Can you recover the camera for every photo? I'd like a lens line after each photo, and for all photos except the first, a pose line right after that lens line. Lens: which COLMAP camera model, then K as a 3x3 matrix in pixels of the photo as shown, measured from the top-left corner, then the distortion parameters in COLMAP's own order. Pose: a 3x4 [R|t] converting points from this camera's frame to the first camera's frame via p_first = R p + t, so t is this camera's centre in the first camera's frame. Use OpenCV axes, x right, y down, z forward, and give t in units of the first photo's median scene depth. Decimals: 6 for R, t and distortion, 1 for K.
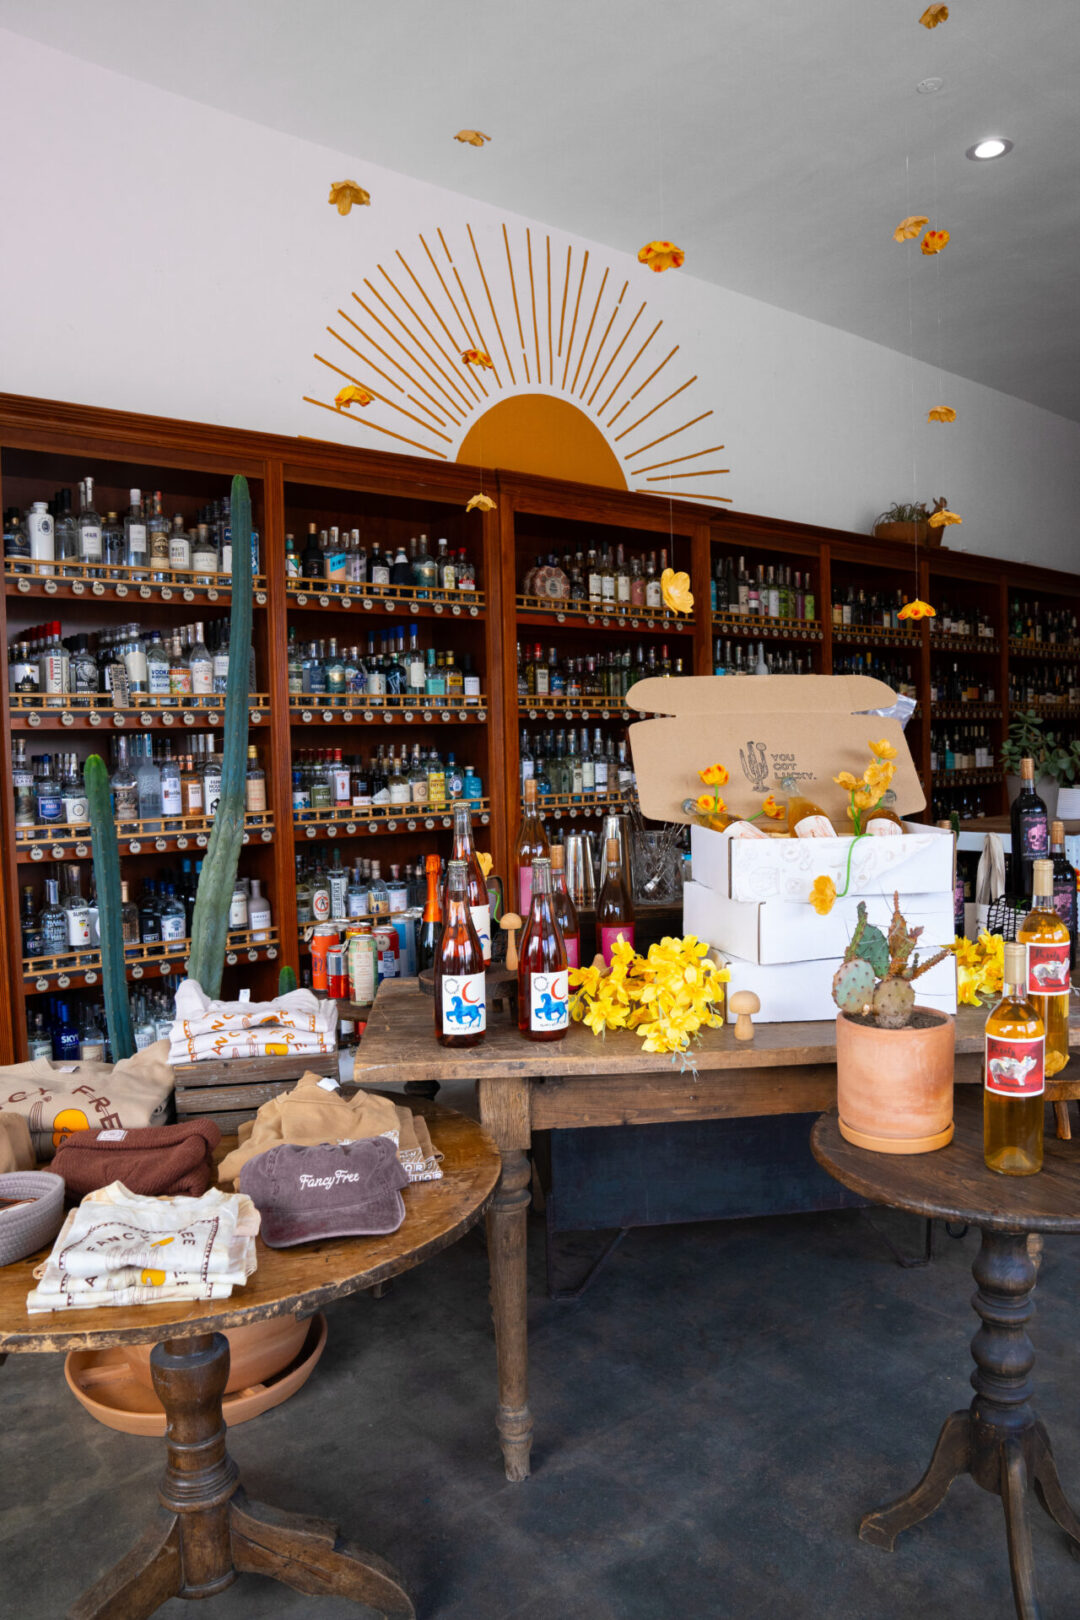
lens RADIAL K [[1107.1, 0, 540.0], [0, 1107.1, 810.0], [0, 0, 1]] dist [-0.138747, 0.109536]
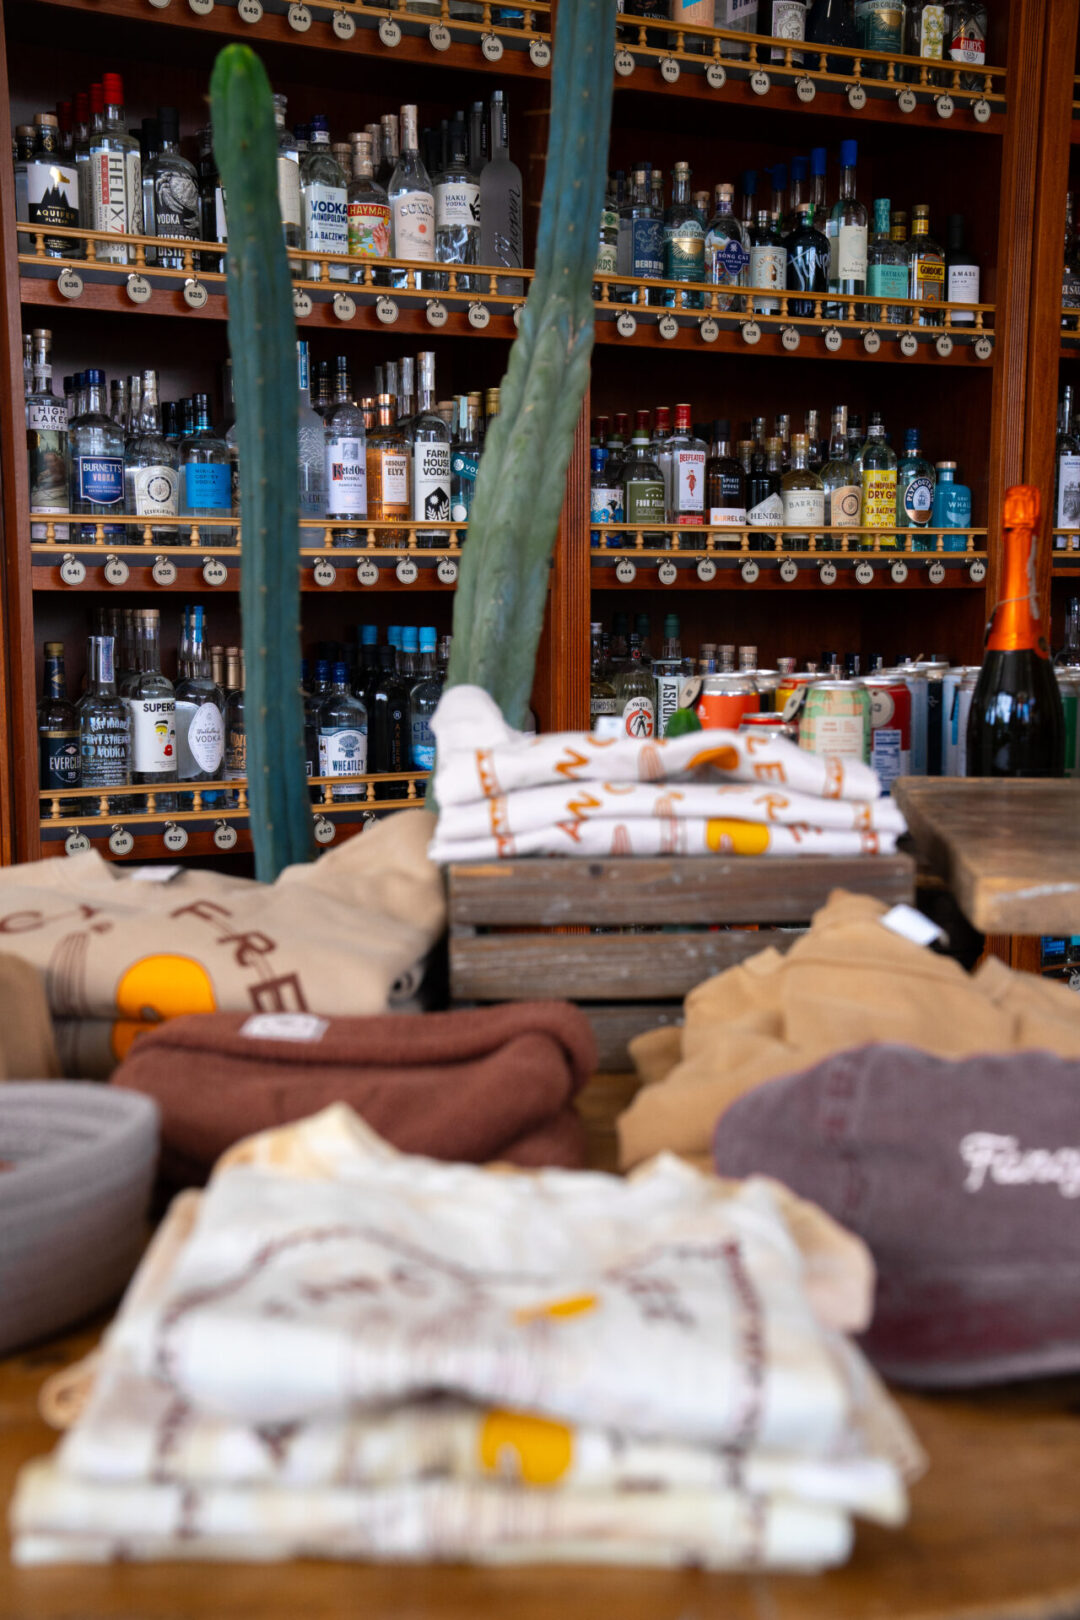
lens RADIAL K [[1945.6, 0, 540.0], [0, 1945.6, 810.0], [0, 0, 1]] dist [0.082630, 0.064802]
pose [[0.979804, 0.043975, -0.195063, -0.087108], [-0.031956, 0.997416, 0.064340, 0.082854], [0.197388, -0.056807, 0.978678, 0.180363]]
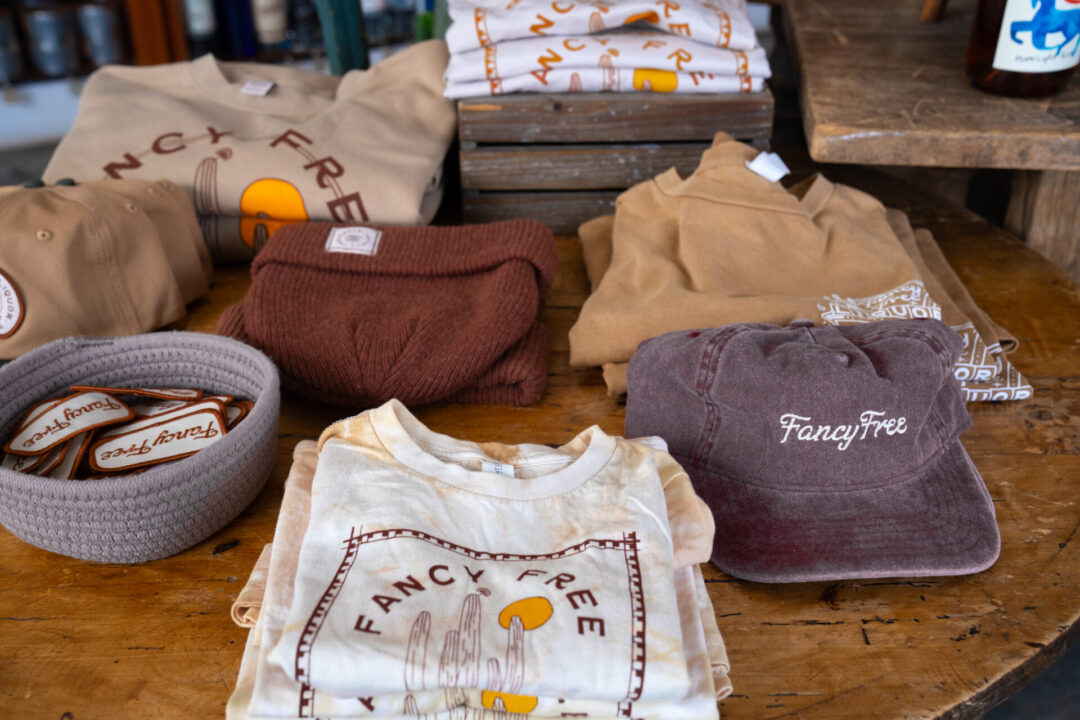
lens RADIAL K [[1297.1, 0, 540.0], [0, 1297.1, 360.0], [0, 0, 1]] dist [0.082630, 0.064802]
pose [[0.981788, 0.117000, -0.149675, -0.089905], [-0.032380, 0.879383, 0.475013, 0.022231], [0.187199, -0.461515, 0.867156, 0.192252]]
